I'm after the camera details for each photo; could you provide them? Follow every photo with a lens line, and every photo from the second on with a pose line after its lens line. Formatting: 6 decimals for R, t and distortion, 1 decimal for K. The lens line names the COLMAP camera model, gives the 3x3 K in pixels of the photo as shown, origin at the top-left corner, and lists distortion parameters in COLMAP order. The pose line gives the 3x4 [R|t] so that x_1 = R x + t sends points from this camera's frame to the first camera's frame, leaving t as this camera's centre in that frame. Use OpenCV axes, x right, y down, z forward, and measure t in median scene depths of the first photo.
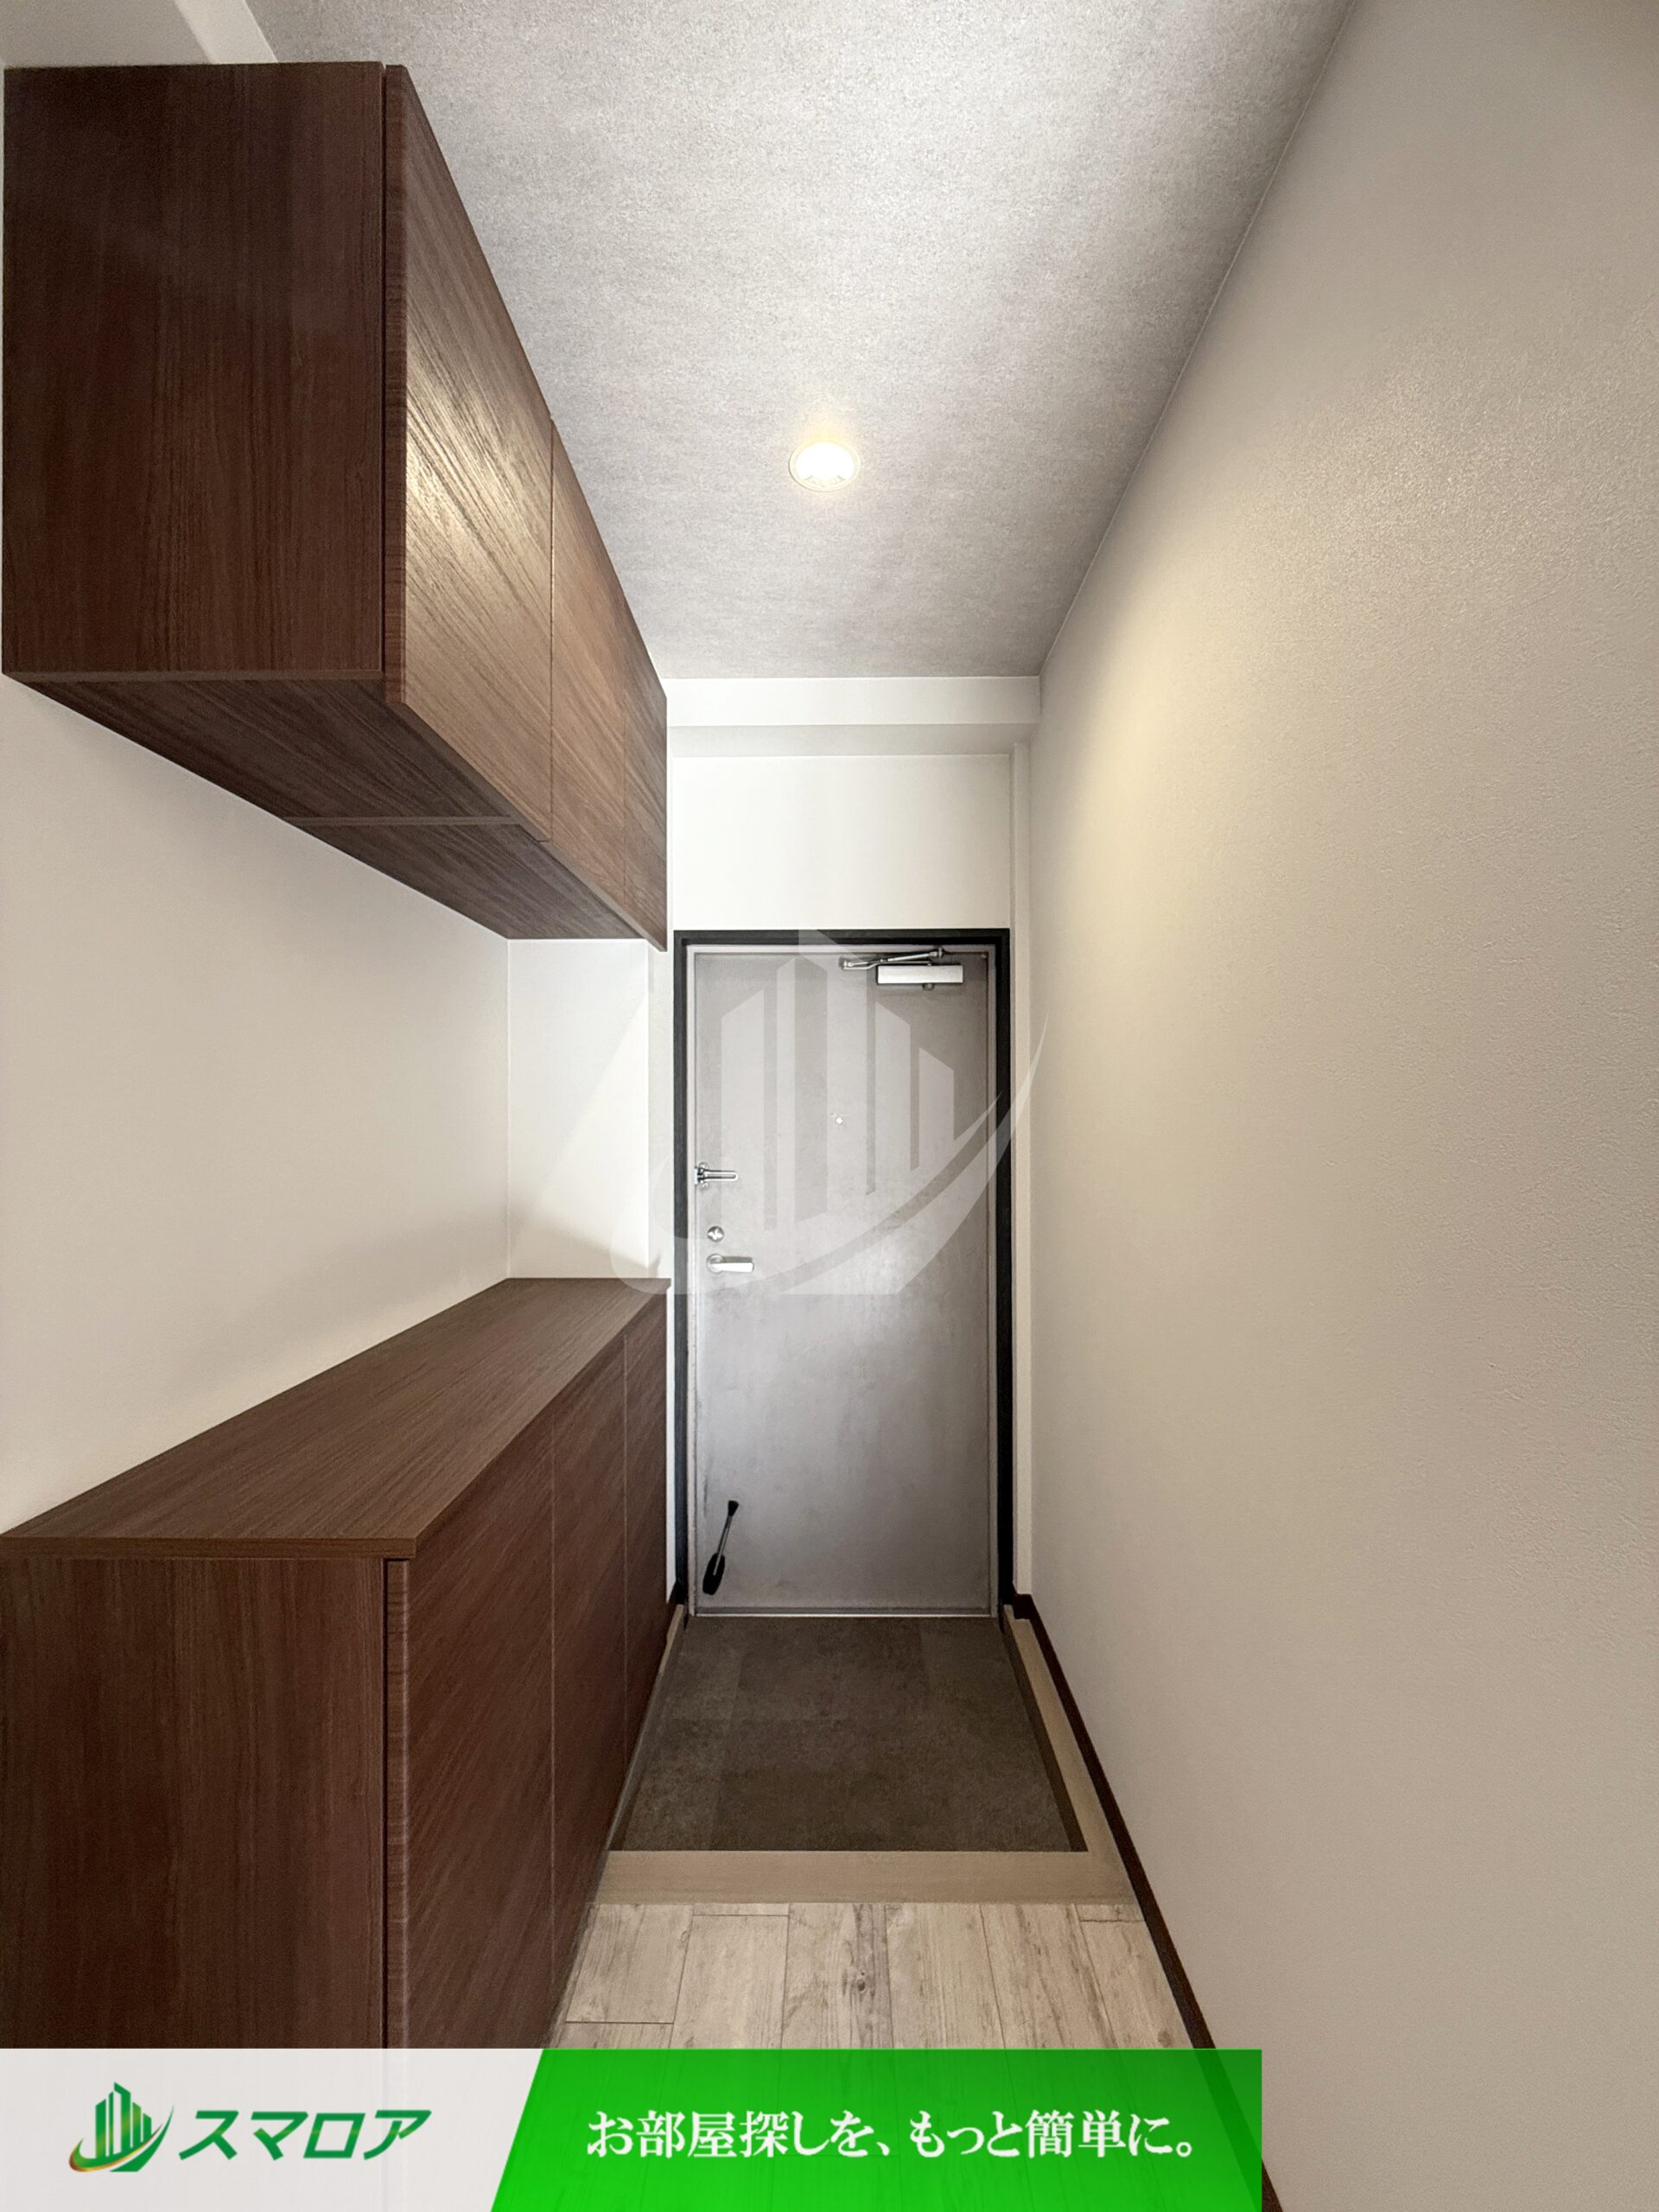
lens RADIAL K [[880.9, 0, 813.4], [0, 880.9, 1101.7], [0, 0, 1]] dist [0.000045, -0.000150]
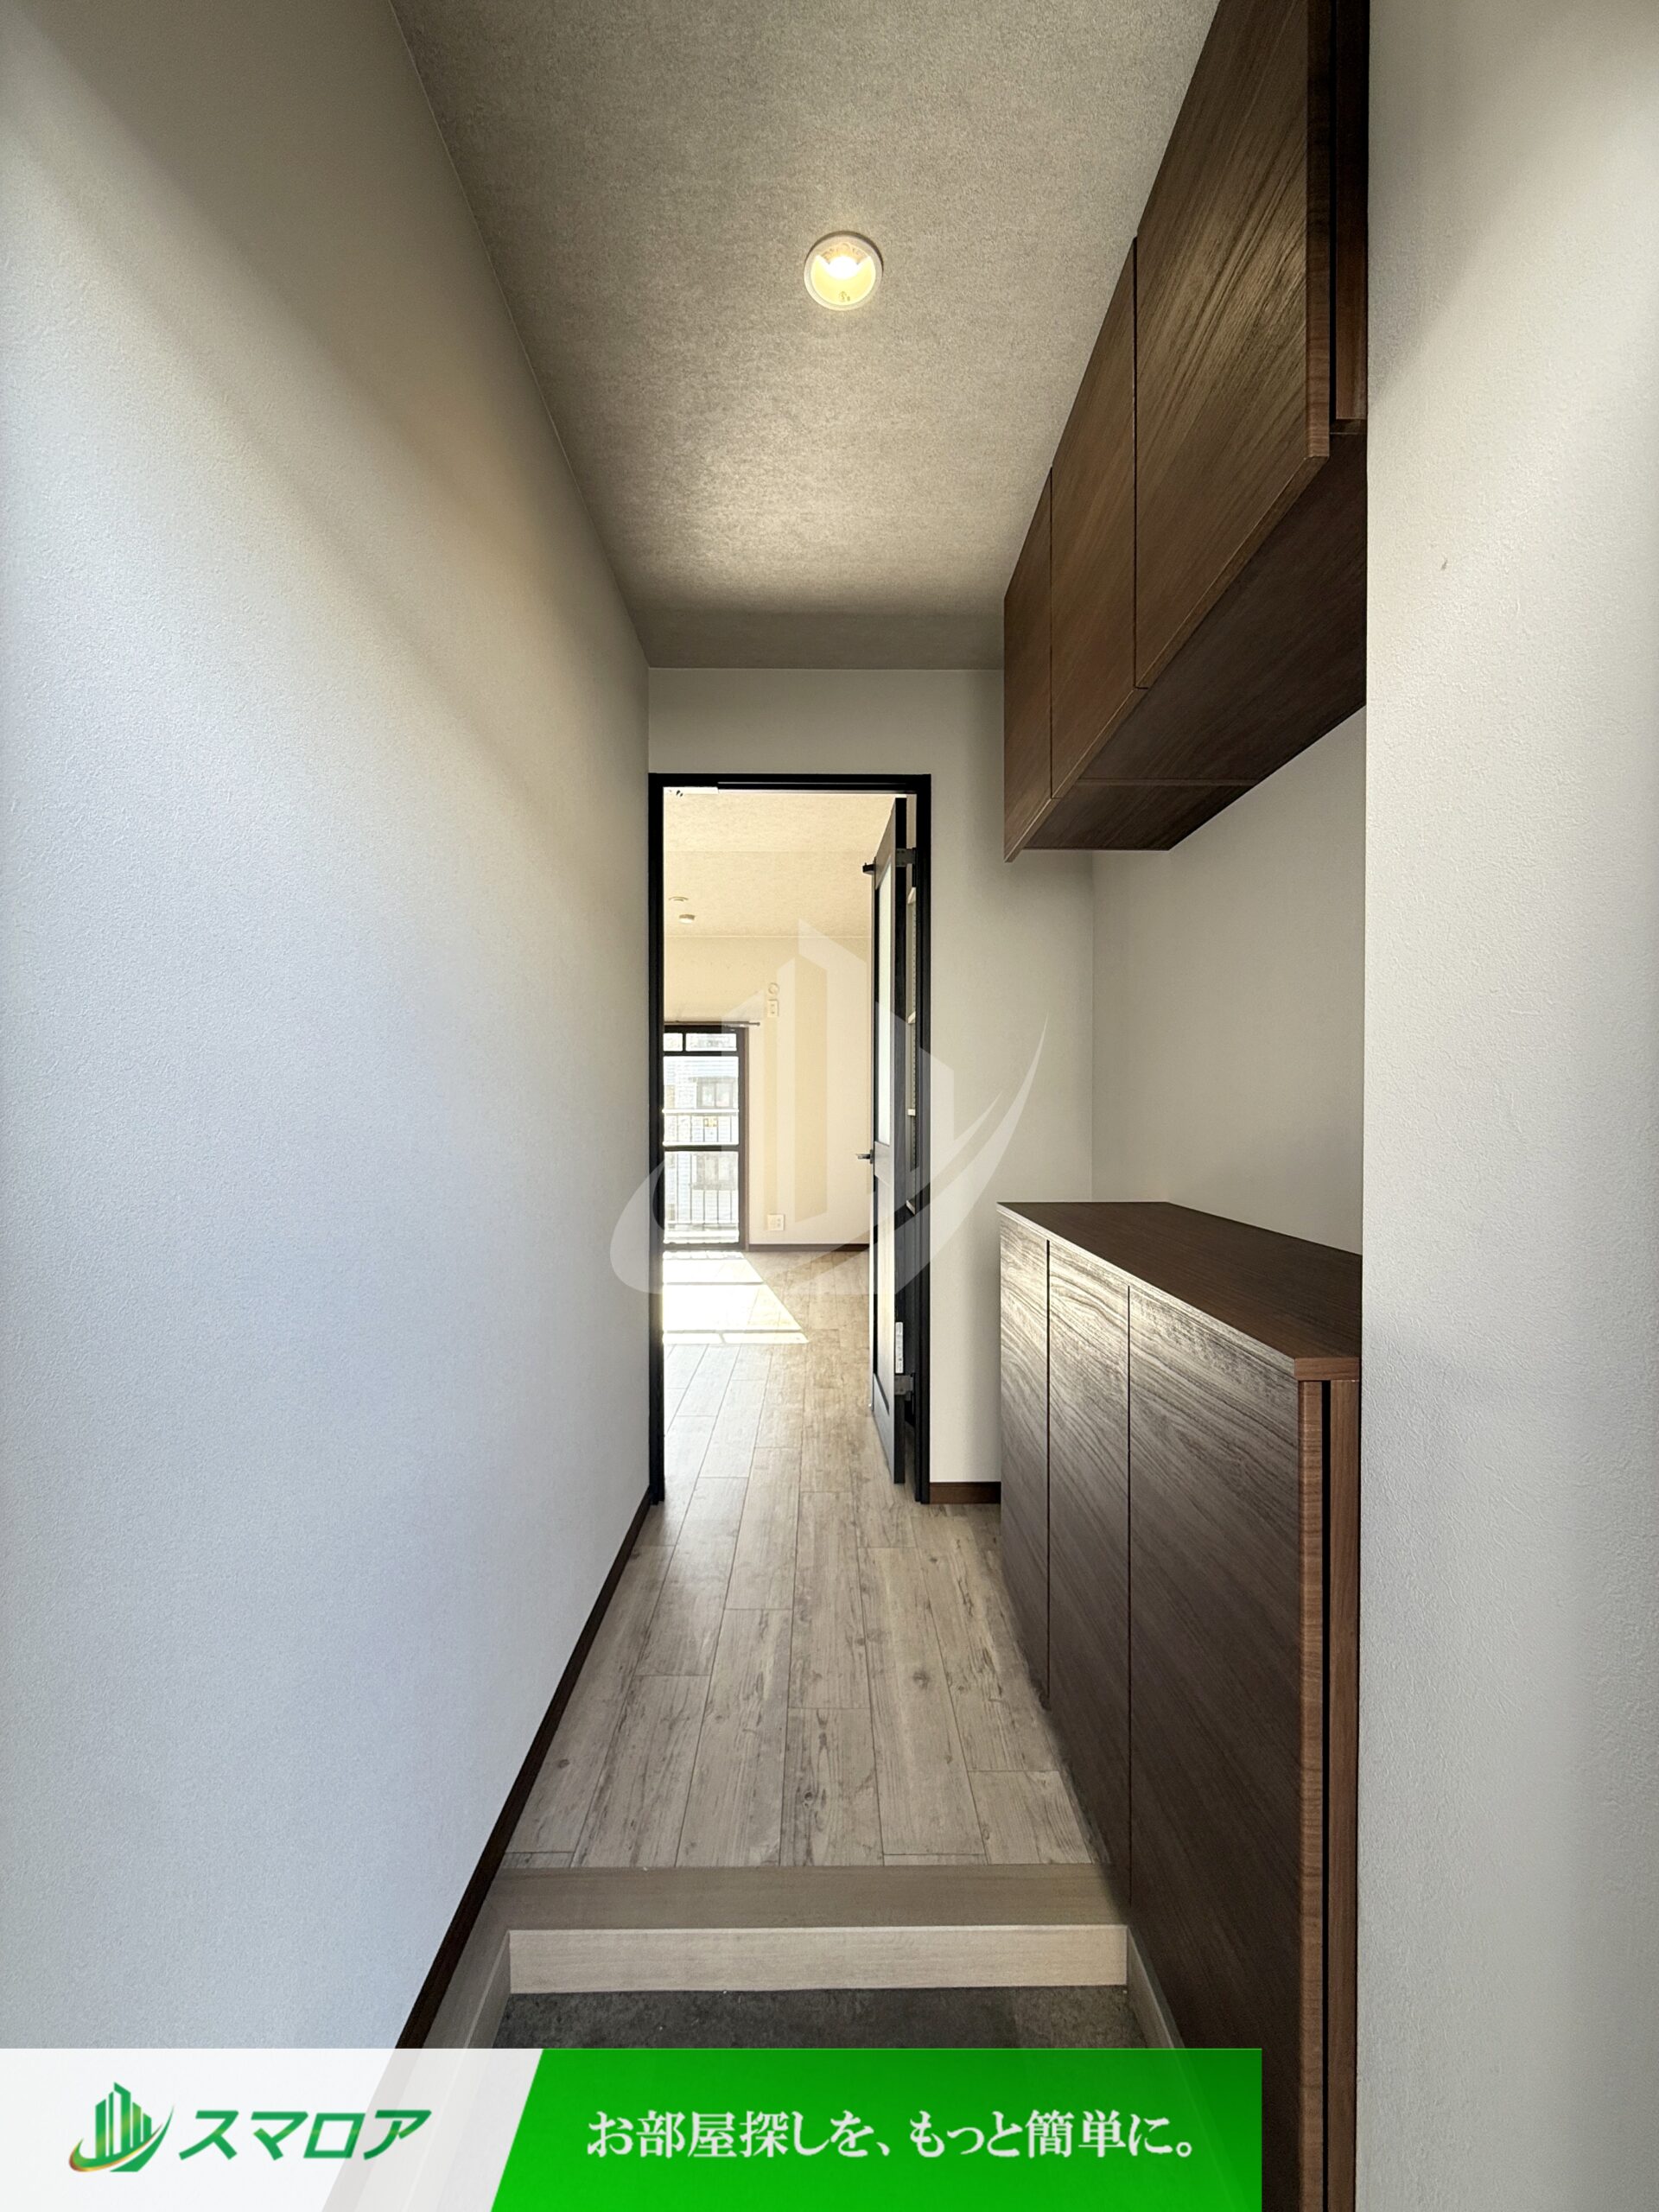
lens RADIAL K [[880.9, 0, 831.3], [0, 880.9, 1098.2], [0, 0, 1]] dist [0.000045, -0.000150]
pose [[-0.999261, -0.001496, -0.038407, 0.066700], [-0.001596, 0.999995, 0.002586, 0.122449], [0.038403, 0.002646, -0.999259, 2.008317]]
